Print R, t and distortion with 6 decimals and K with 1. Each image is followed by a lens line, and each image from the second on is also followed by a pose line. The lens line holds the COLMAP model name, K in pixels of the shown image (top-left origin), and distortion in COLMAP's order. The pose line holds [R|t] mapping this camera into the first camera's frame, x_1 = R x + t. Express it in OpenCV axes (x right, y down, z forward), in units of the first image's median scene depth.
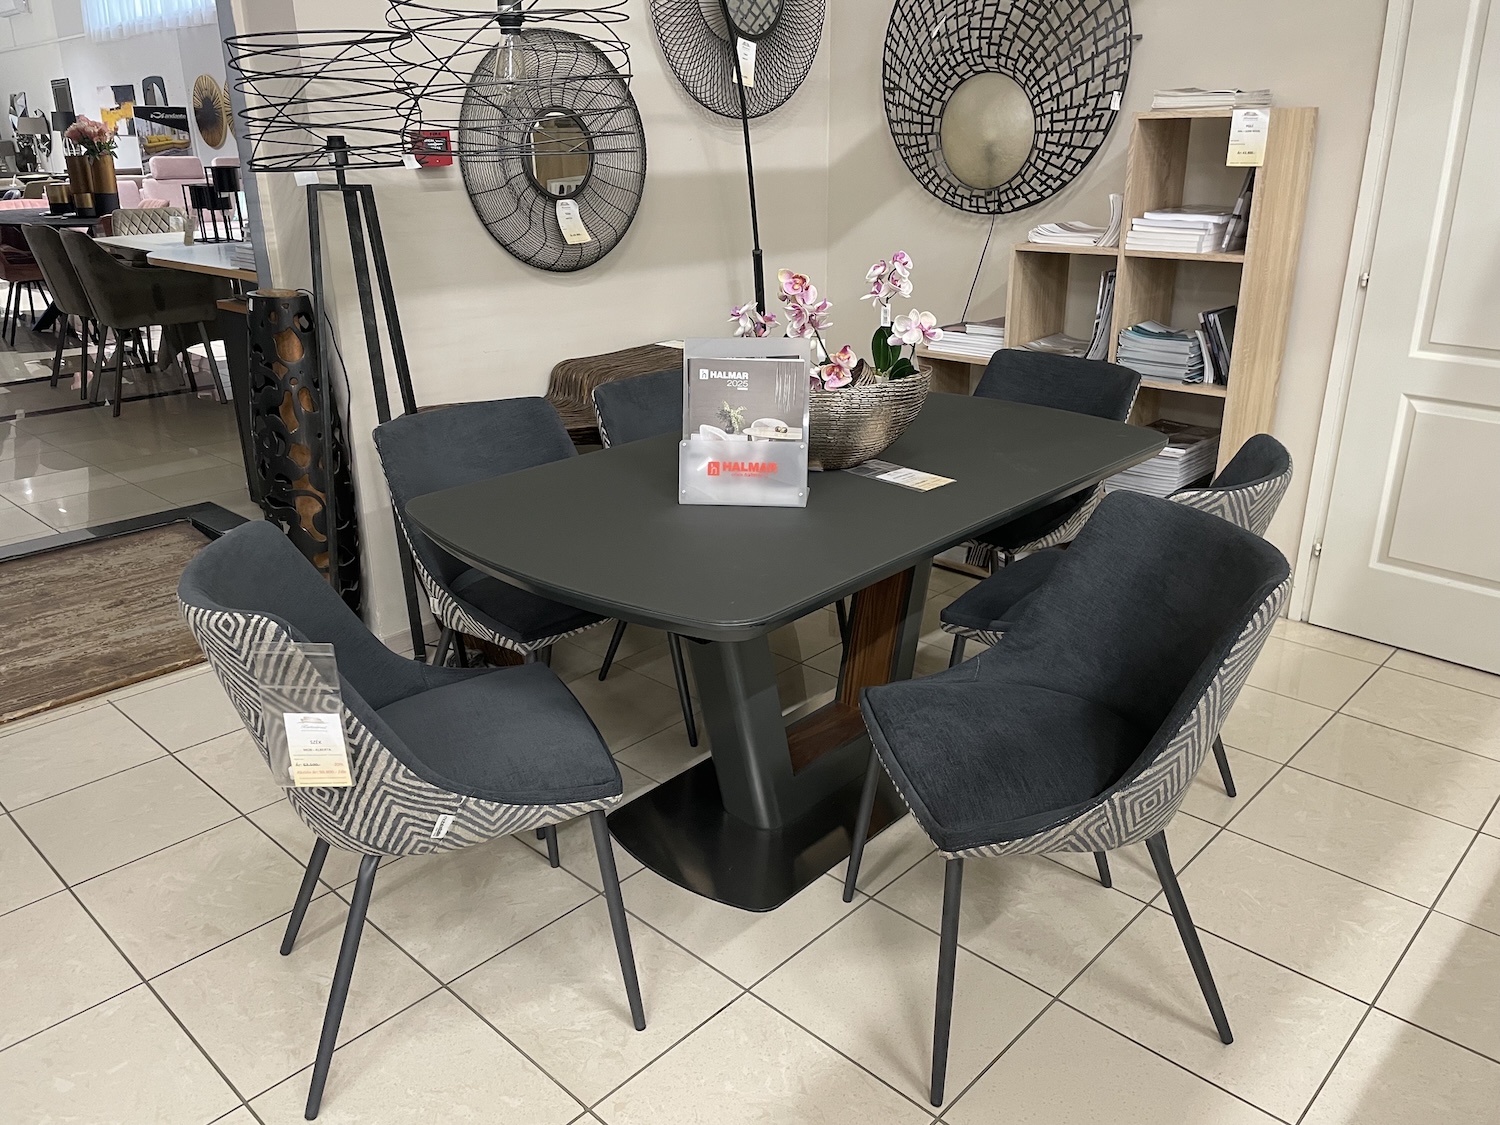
lens RADIAL K [[1156.3, 0, 745.8], [0, 1156.3, 555.8], [0, 0, 1]] dist [0.087518, -0.124686]
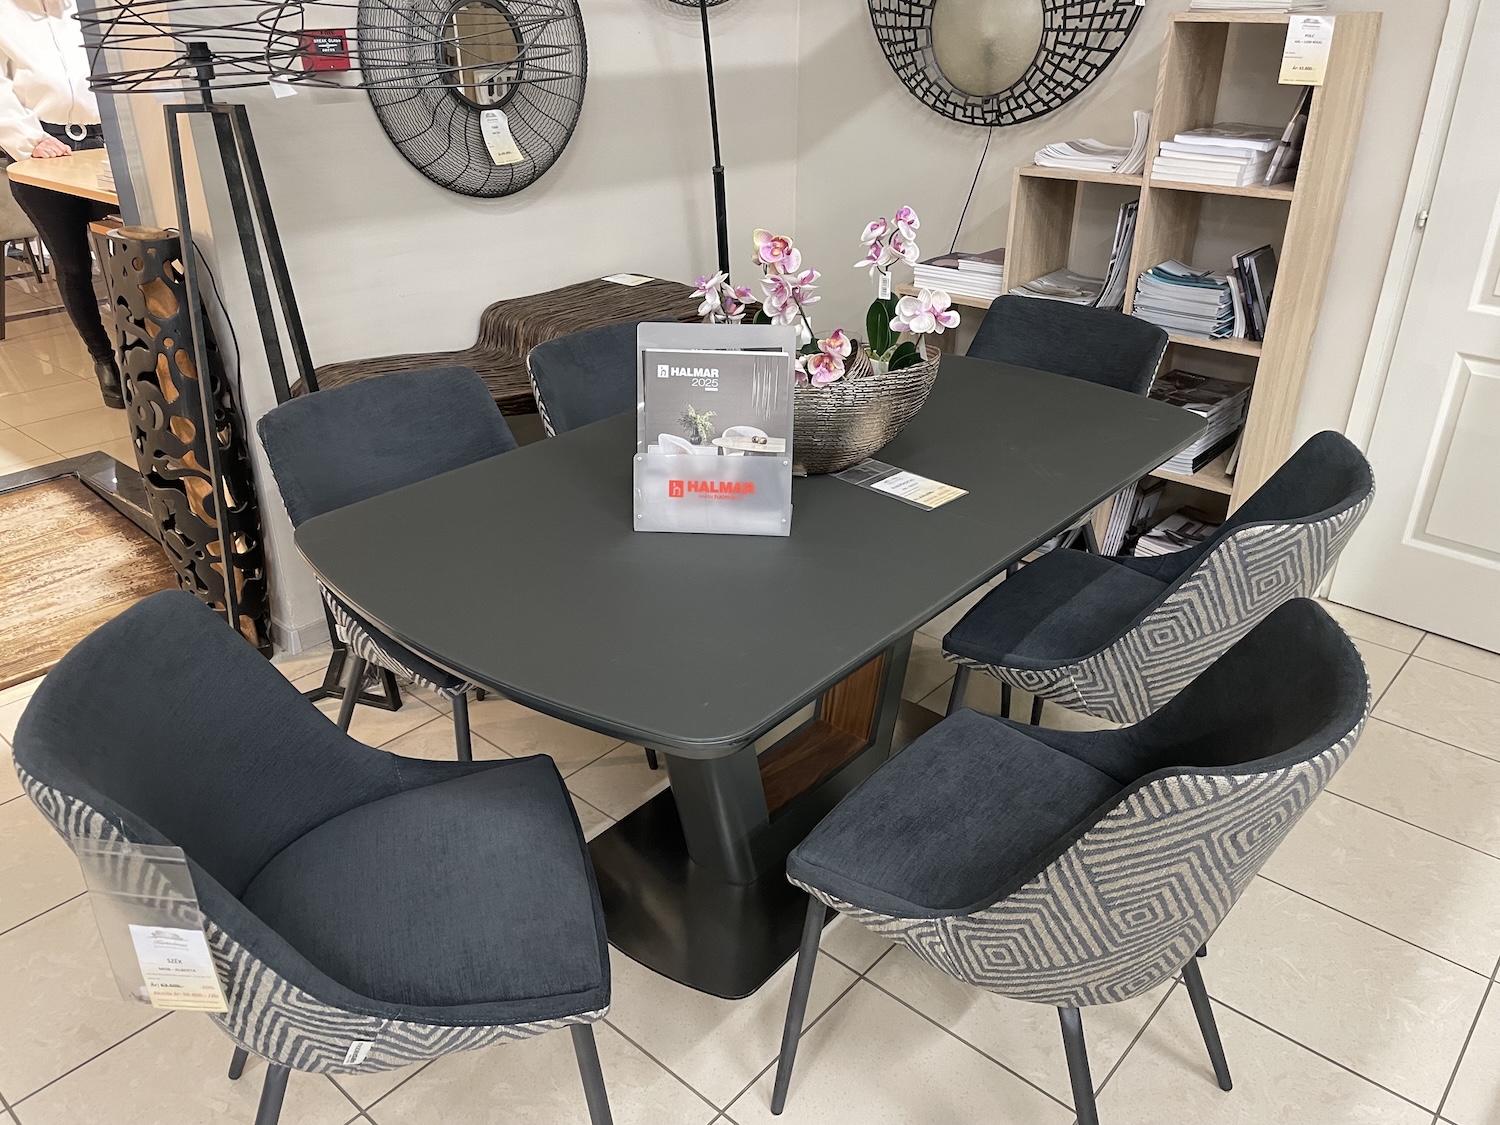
lens RADIAL K [[1152.8, 0, 735.1], [0, 1152.8, 575.1], [0, 0, 1]] dist [0.085710, -0.120917]
pose [[0.999458, -0.006625, 0.032258, -0.009447], [0.002840, 0.993244, 0.116009, -0.078498], [-0.032809, -0.115855, 0.992724, 0.135346]]
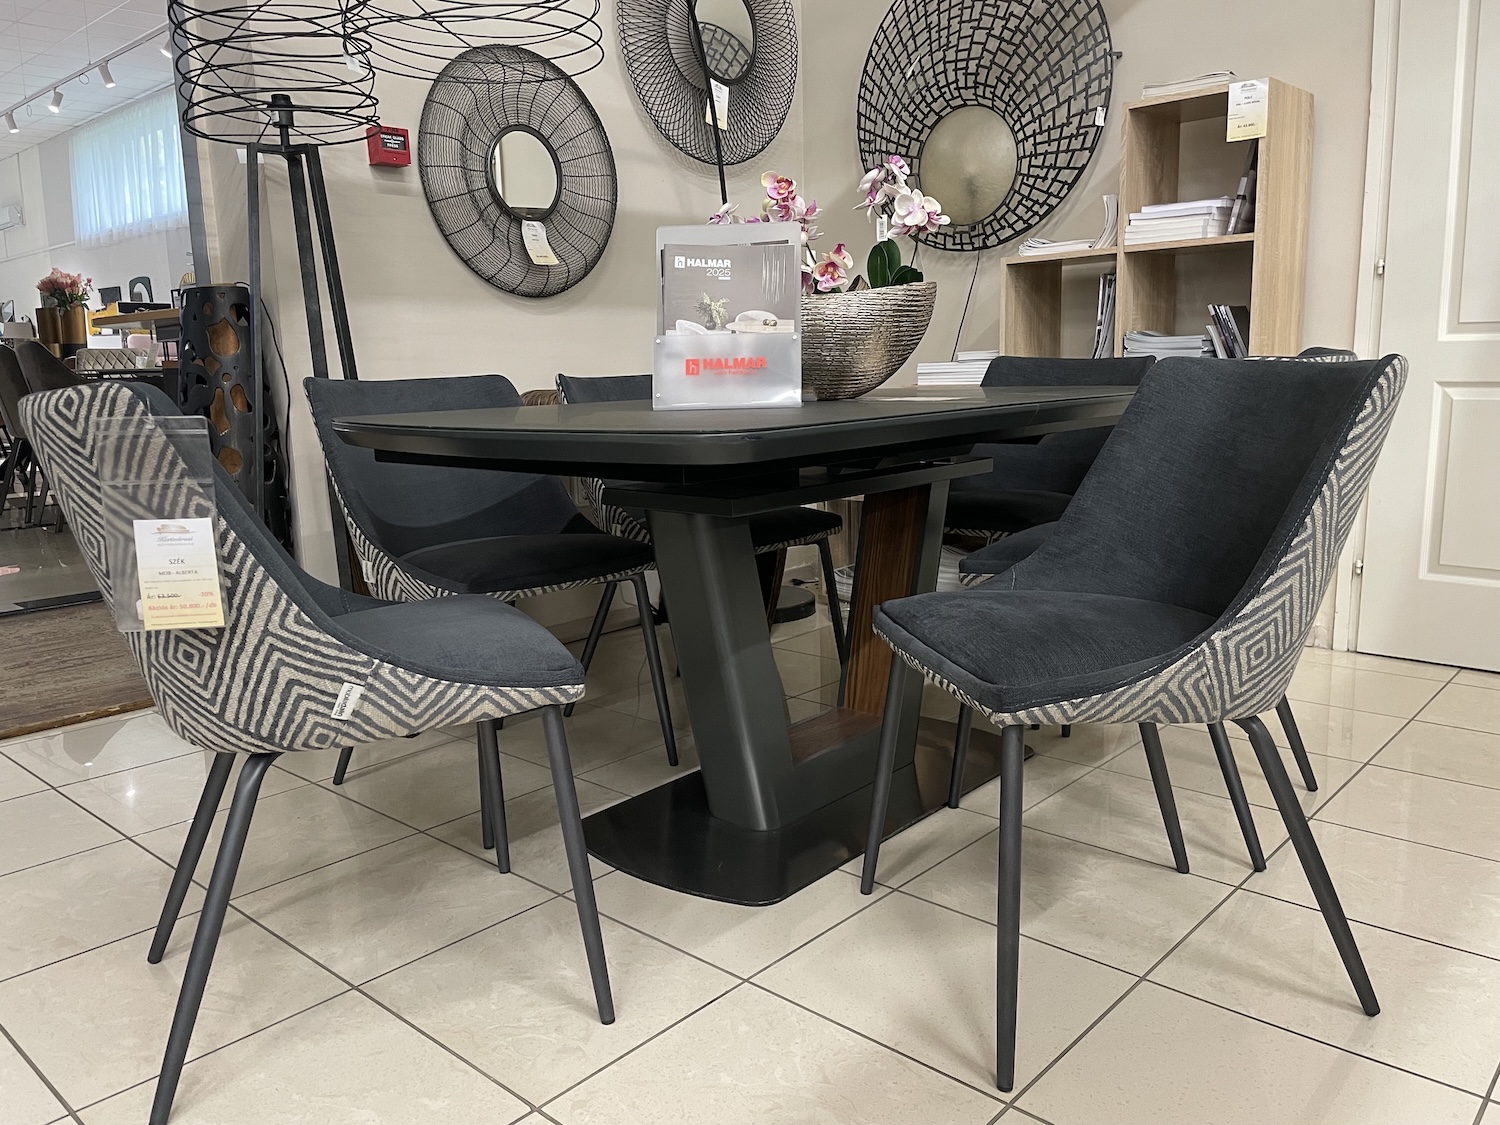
lens RADIAL K [[1153.2, 0, 740.7], [0, 1153.2, 567.8], [0, 0, 1]] dist [0.091726, -0.128496]
pose [[0.999666, -0.019320, 0.017143, -0.007028], [0.022007, 0.984540, -0.173770, 0.160310], [-0.013520, 0.174089, 0.984637, 0.127814]]
